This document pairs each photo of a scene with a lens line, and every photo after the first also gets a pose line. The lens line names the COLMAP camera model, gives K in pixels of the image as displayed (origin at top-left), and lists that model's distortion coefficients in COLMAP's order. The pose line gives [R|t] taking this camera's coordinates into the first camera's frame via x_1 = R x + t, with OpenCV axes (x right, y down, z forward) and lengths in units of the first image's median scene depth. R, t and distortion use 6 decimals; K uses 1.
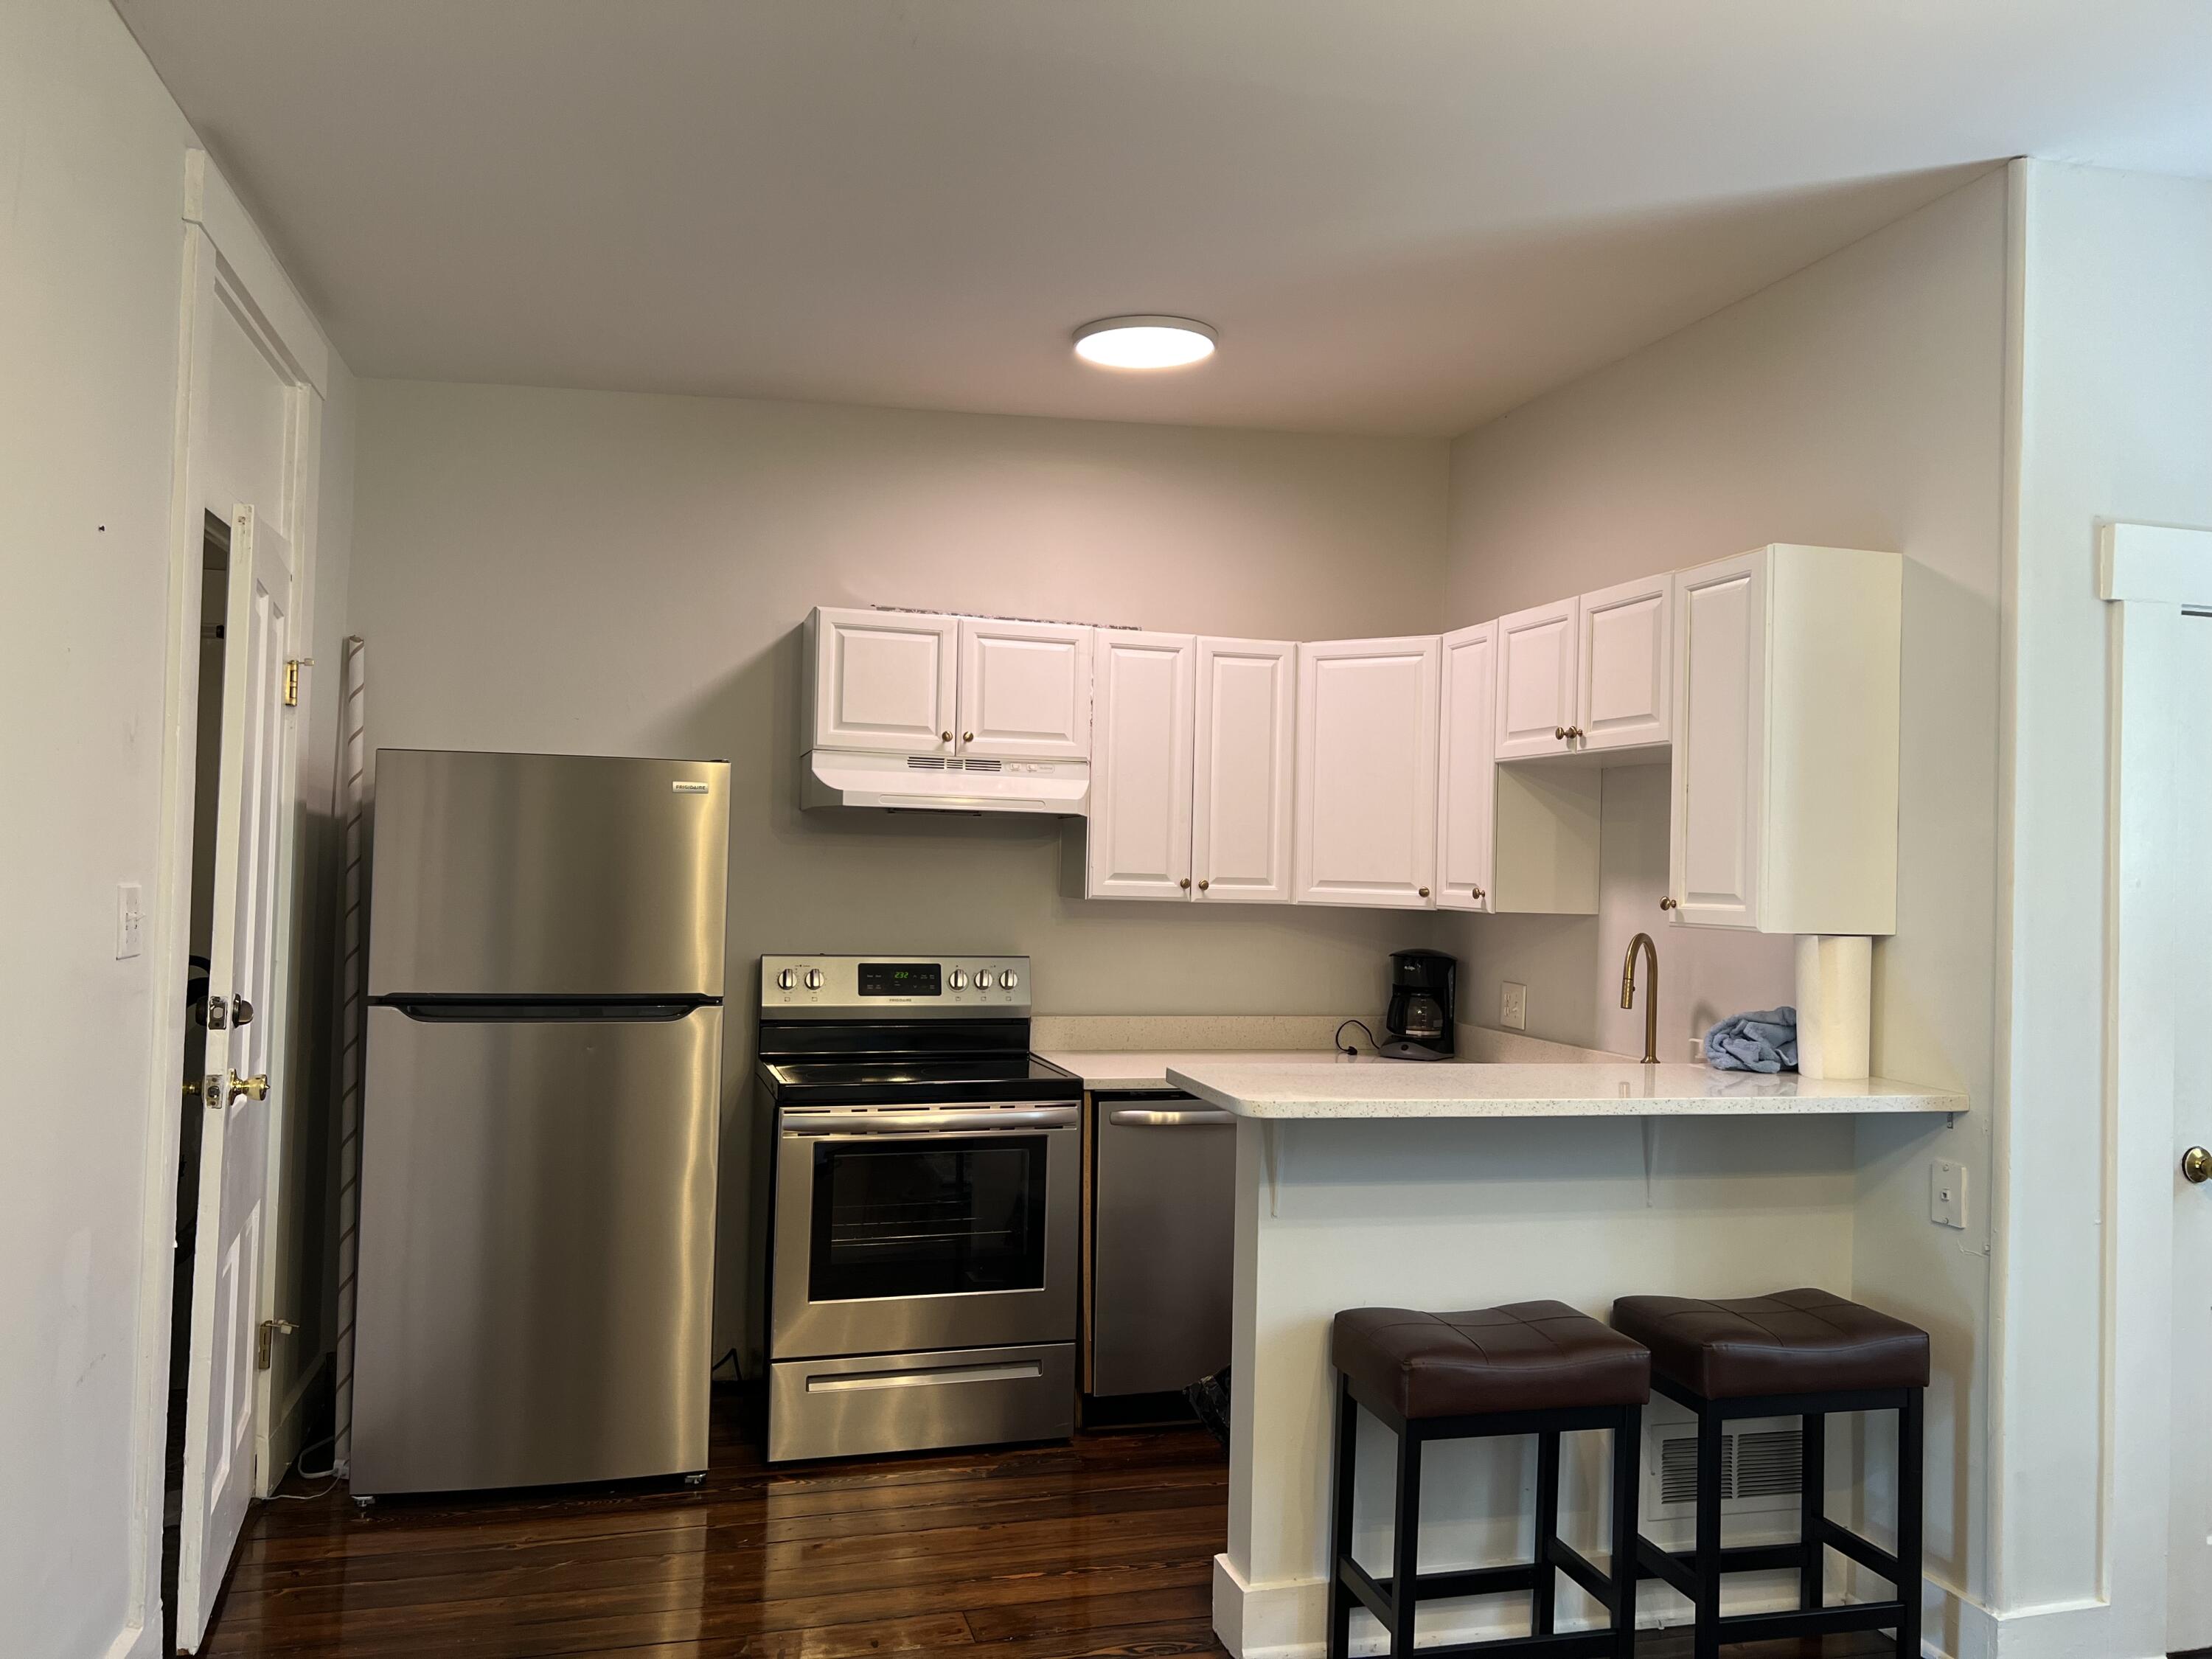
lens RADIAL K [[1682.3, 0, 1146.5], [0, 1682.3, 844.5], [0, 0, 1]] dist [0.124390, -0.172310]
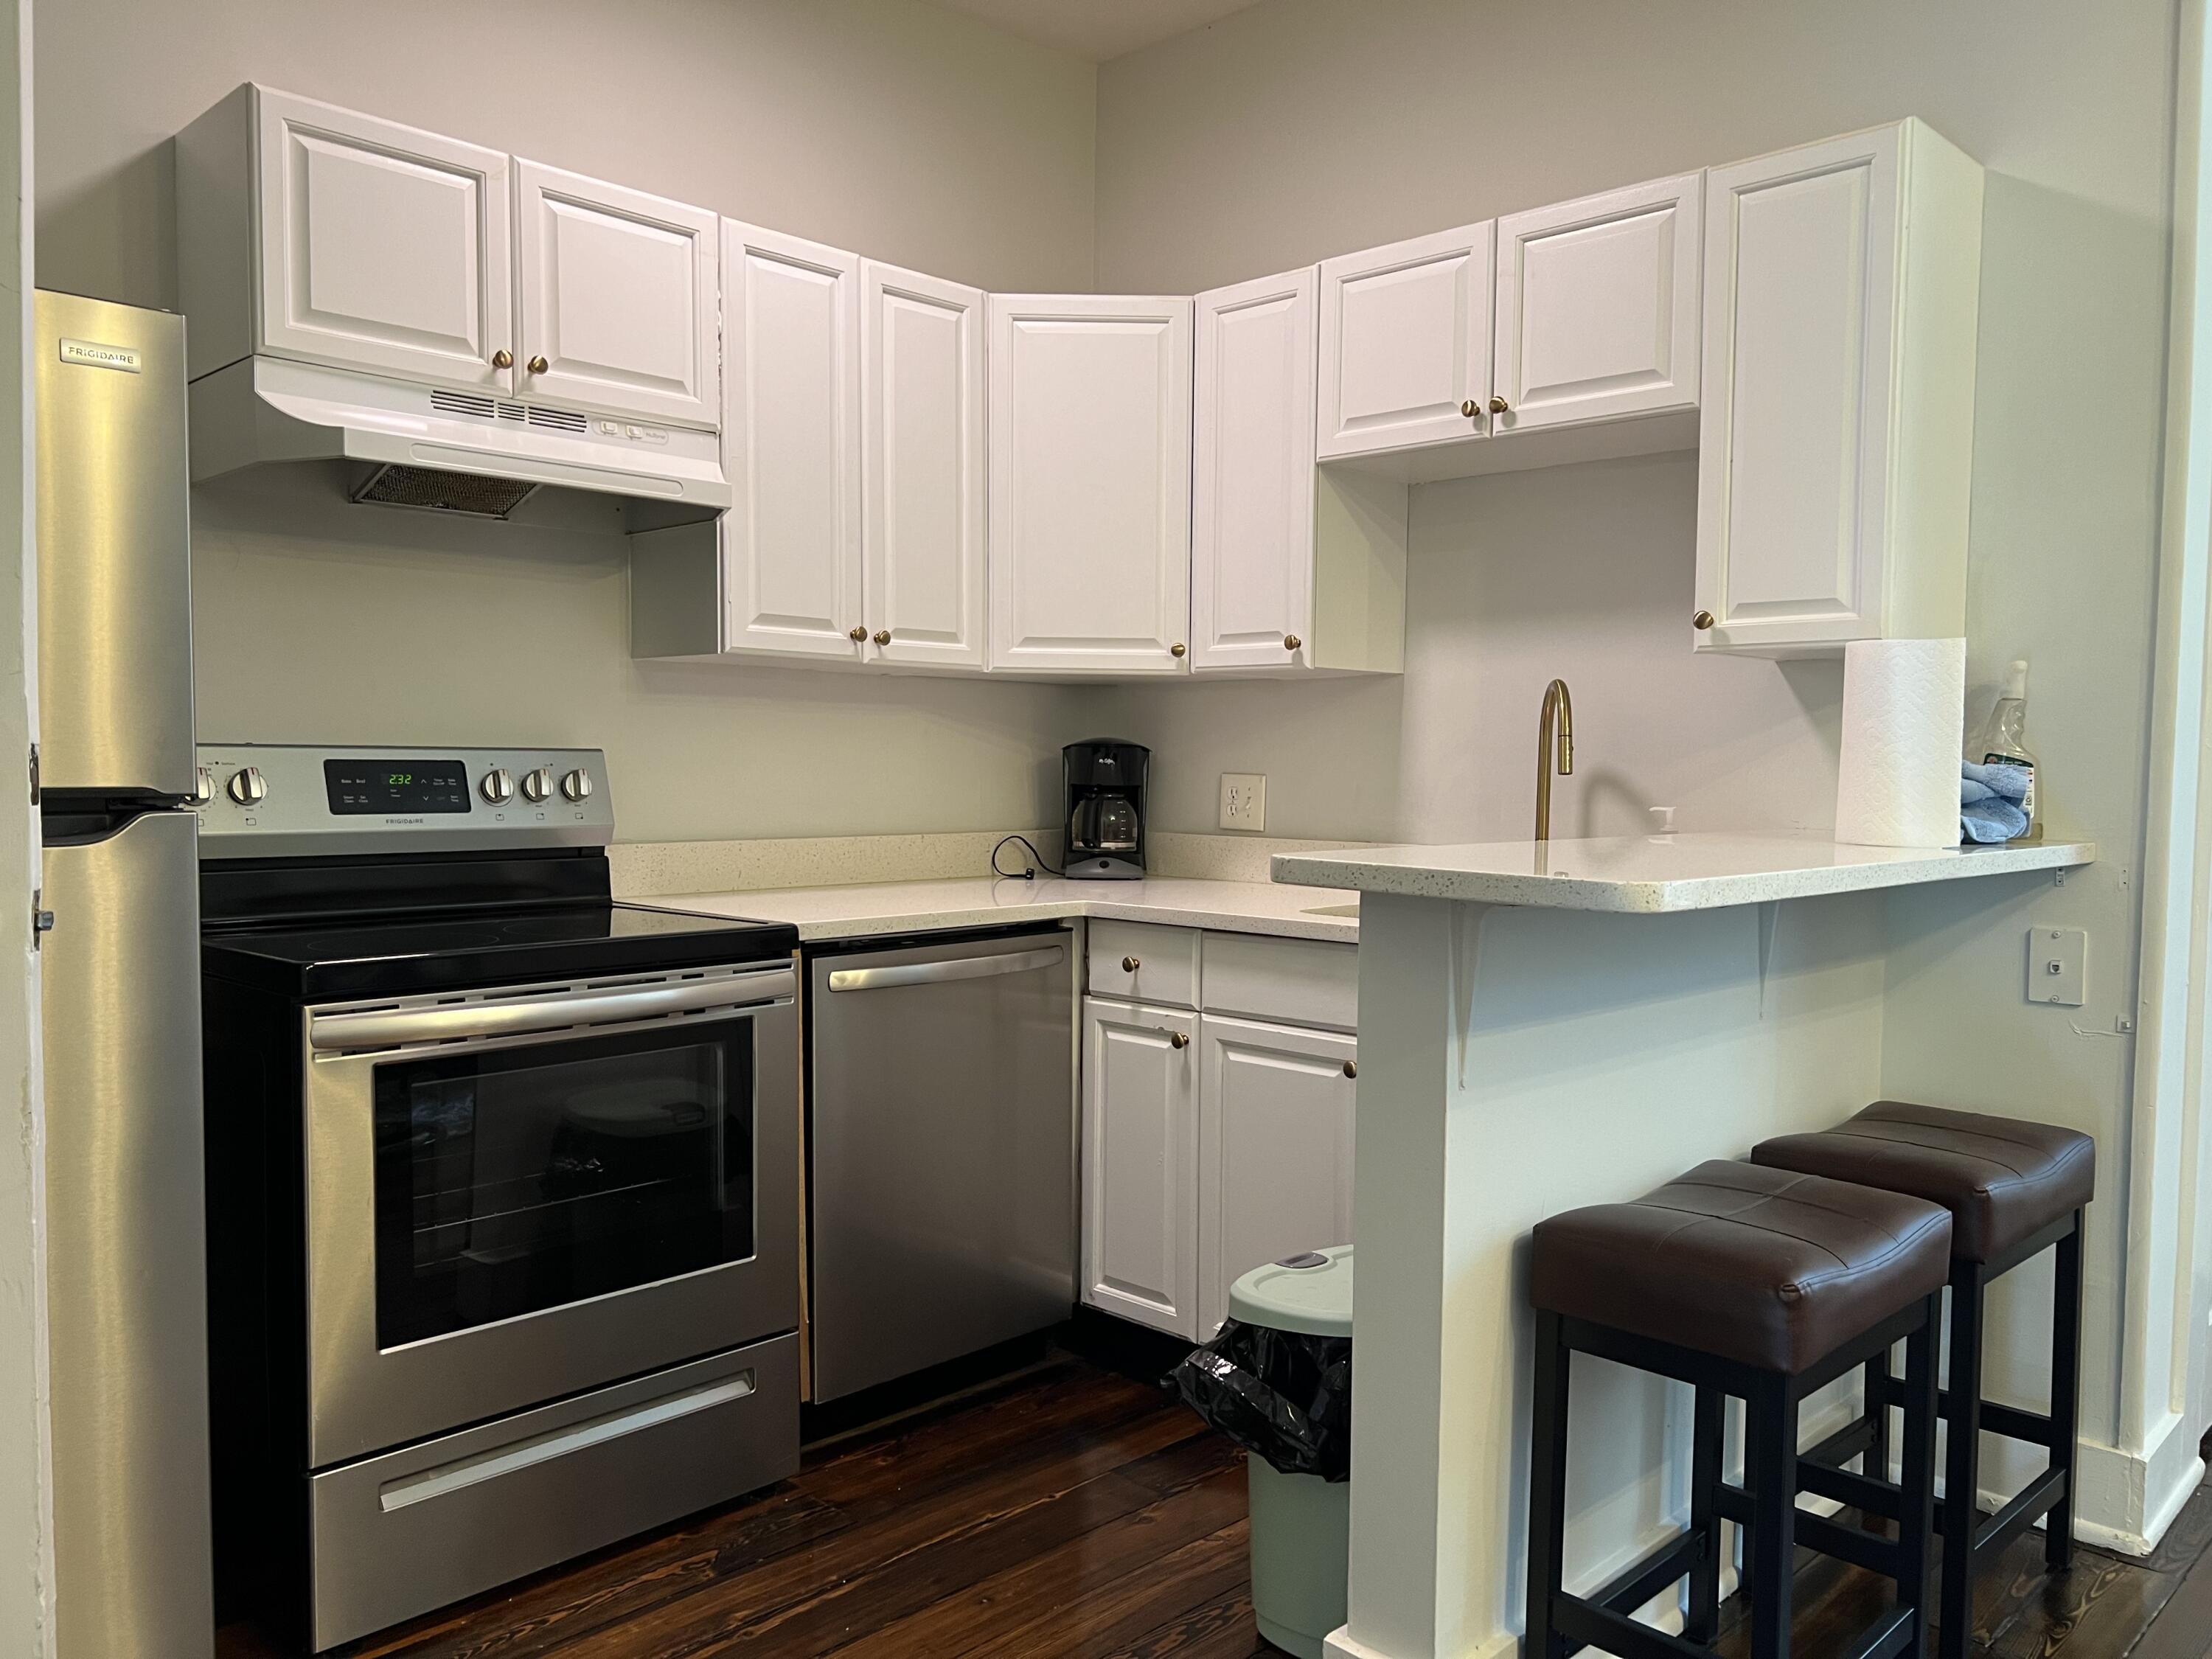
lens RADIAL K [[1682.3, 0, 1146.5], [0, 1682.3, 844.5], [0, 0, 1]] dist [0.124390, -0.172310]
pose [[0.869784, -0.043146, 0.491543, -0.222470], [0.006340, 0.997065, 0.076300, 0.058631], [-0.493393, -0.063248, 0.867504, 0.367489]]
